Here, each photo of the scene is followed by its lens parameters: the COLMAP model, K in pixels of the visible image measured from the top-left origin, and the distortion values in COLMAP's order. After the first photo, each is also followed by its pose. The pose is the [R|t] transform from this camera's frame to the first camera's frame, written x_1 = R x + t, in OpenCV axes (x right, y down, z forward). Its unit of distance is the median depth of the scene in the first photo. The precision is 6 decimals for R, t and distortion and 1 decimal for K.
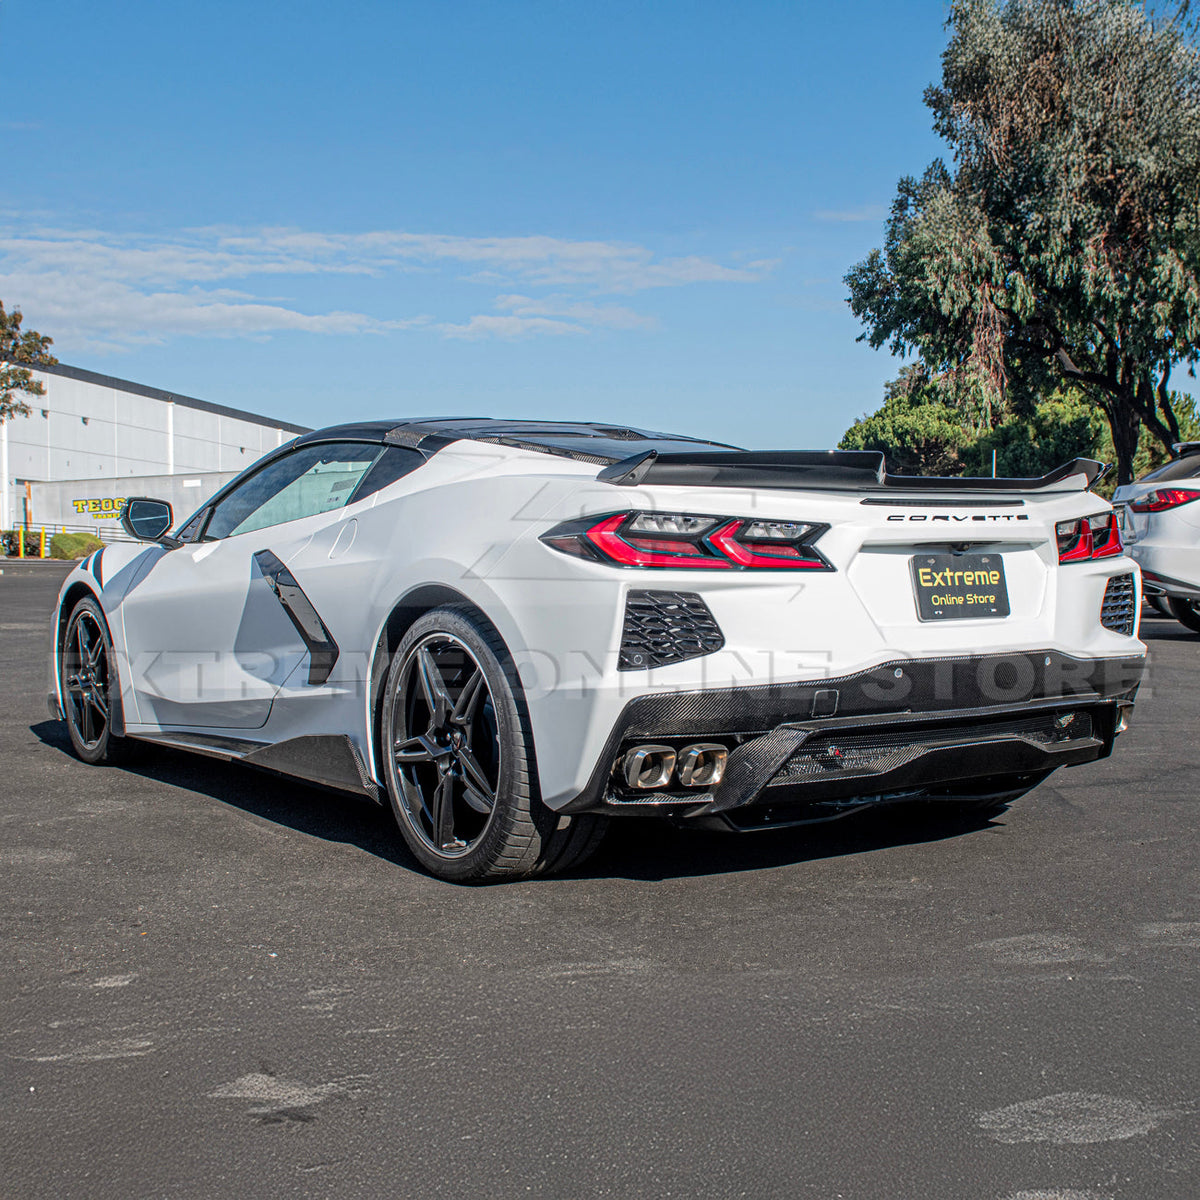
lens RADIAL K [[1685.6, 0, 644.0], [0, 1685.6, 601.2], [0, 0, 1]] dist [-0.036748, 0.005191]
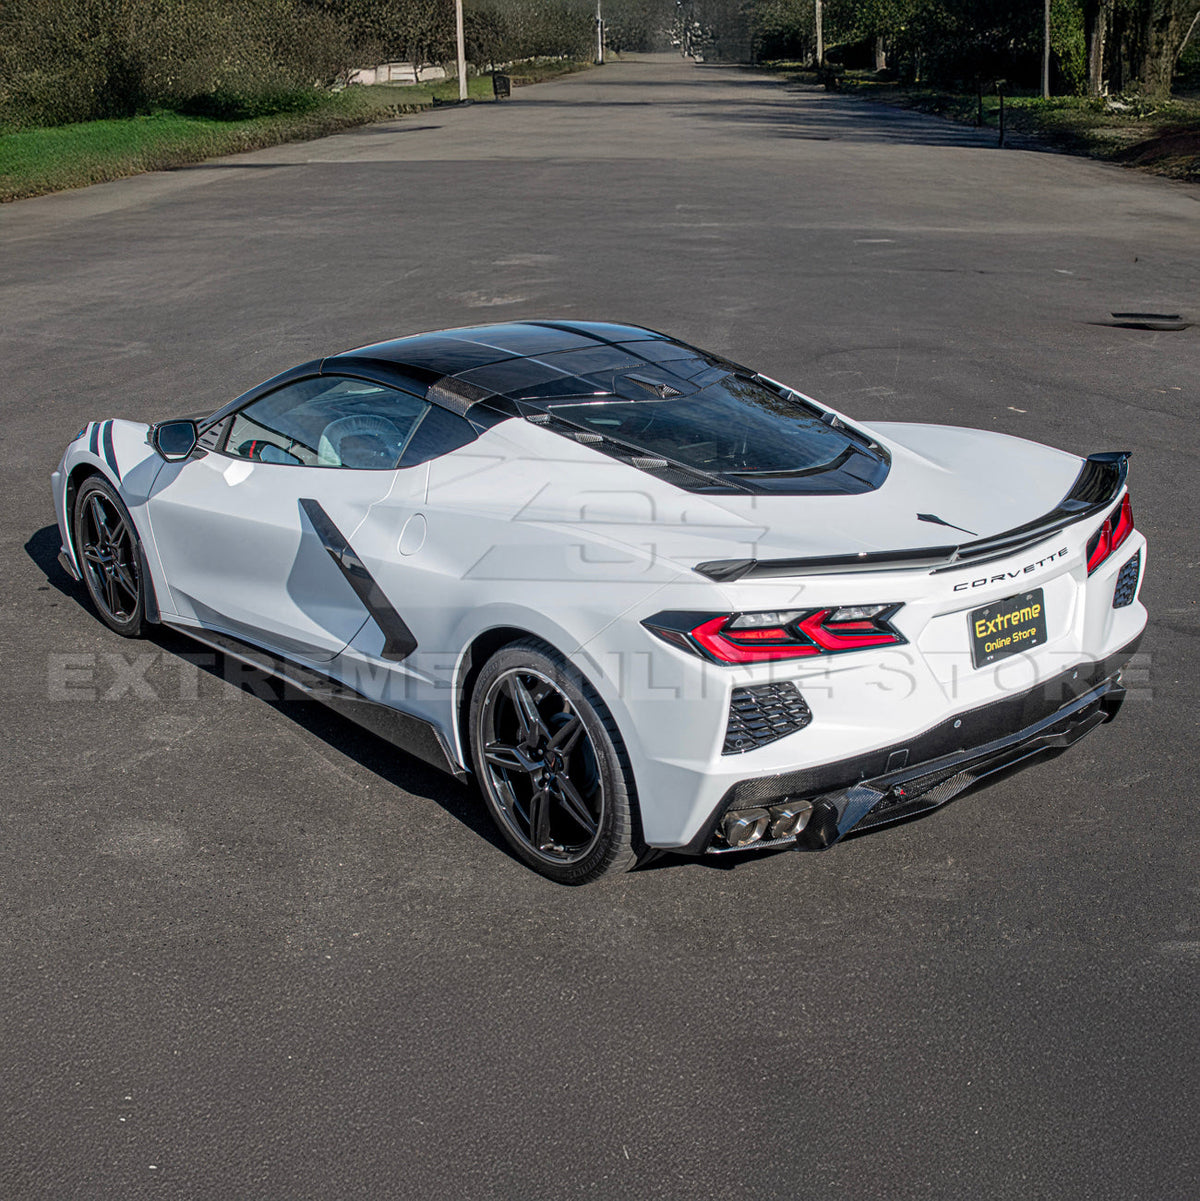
lens RADIAL K [[1636.7, 0, 660.1], [0, 1636.7, 668.1], [0, 0, 1]] dist [0.014340, 0.015698]
pose [[0.995414, -0.035817, 0.088699, -0.131863], [0.005728, 0.947910, 0.318488, -0.315468], [-0.095486, -0.316519, 0.943768, -0.006088]]
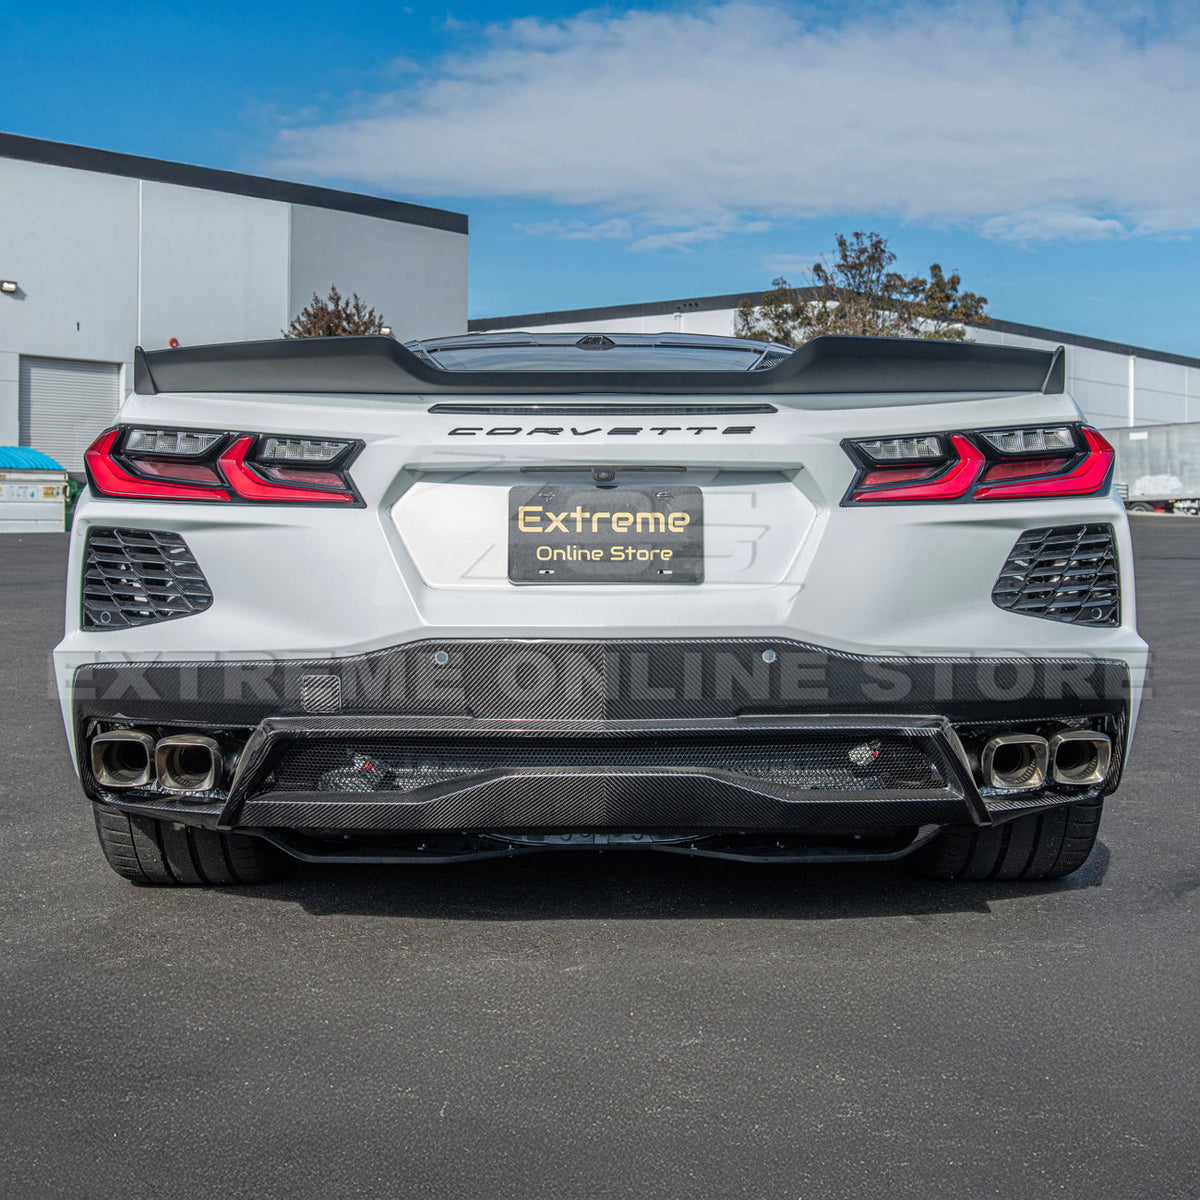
lens RADIAL K [[1635.3, 0, 581.8], [0, 1635.3, 494.1], [0, 0, 1]] dist [0.014340, 0.015698]
pose [[0.810733, 0.007201, -0.585372, 0.536316], [-0.028442, 0.999228, -0.027100, -0.006608], [0.584725, 0.038620, 0.810312, 0.451920]]
